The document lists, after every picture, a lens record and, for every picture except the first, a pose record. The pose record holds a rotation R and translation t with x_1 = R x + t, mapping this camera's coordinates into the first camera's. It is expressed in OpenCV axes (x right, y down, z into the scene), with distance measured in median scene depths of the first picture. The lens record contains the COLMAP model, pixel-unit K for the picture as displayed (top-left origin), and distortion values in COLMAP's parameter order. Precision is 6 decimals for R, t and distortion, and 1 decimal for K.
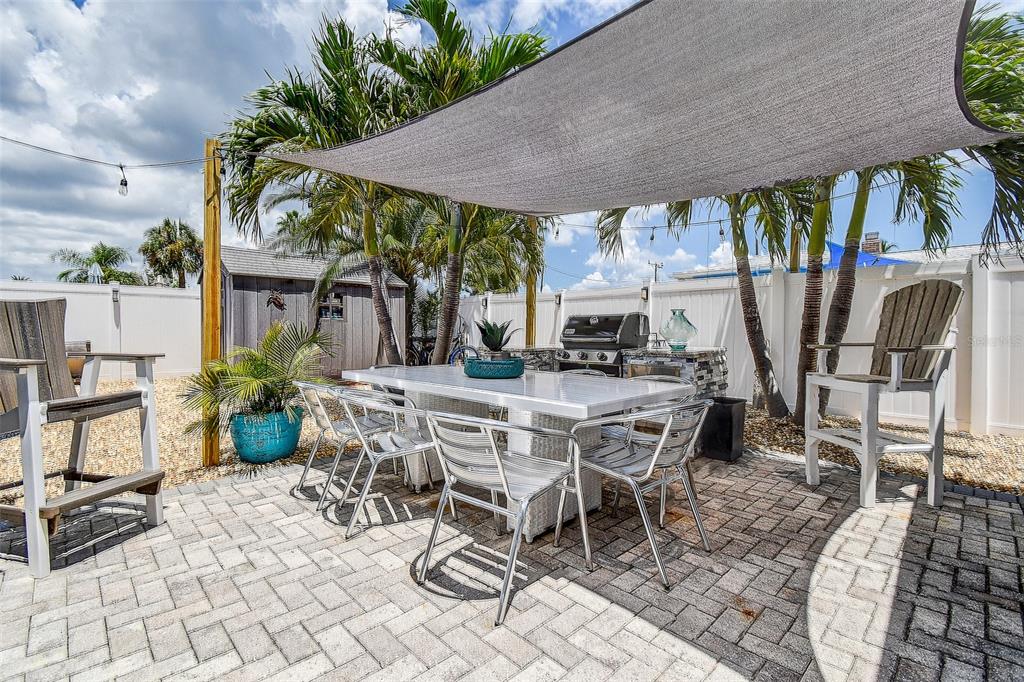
lens RADIAL K [[460.1, 0, 511.9], [0, 460.1, 336.8], [0, 0, 1]] dist [0.008284, -0.003582]
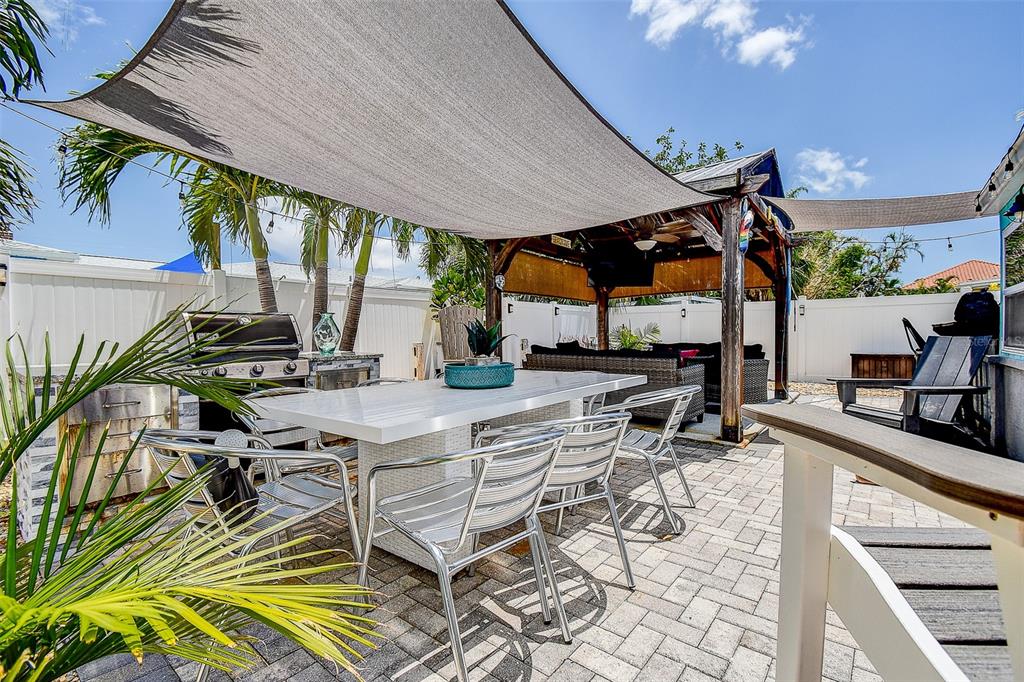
lens RADIAL K [[460.1, 0, 512.5], [0, 460.1, 338.7], [0, 0, 1]] dist [0.008284, -0.003582]
pose [[-0.128034, -0.011148, 0.991707, -1.264419], [0.016405, 0.999776, 0.013357, -0.019326], [-0.991634, 0.017979, -0.127823, 1.462363]]
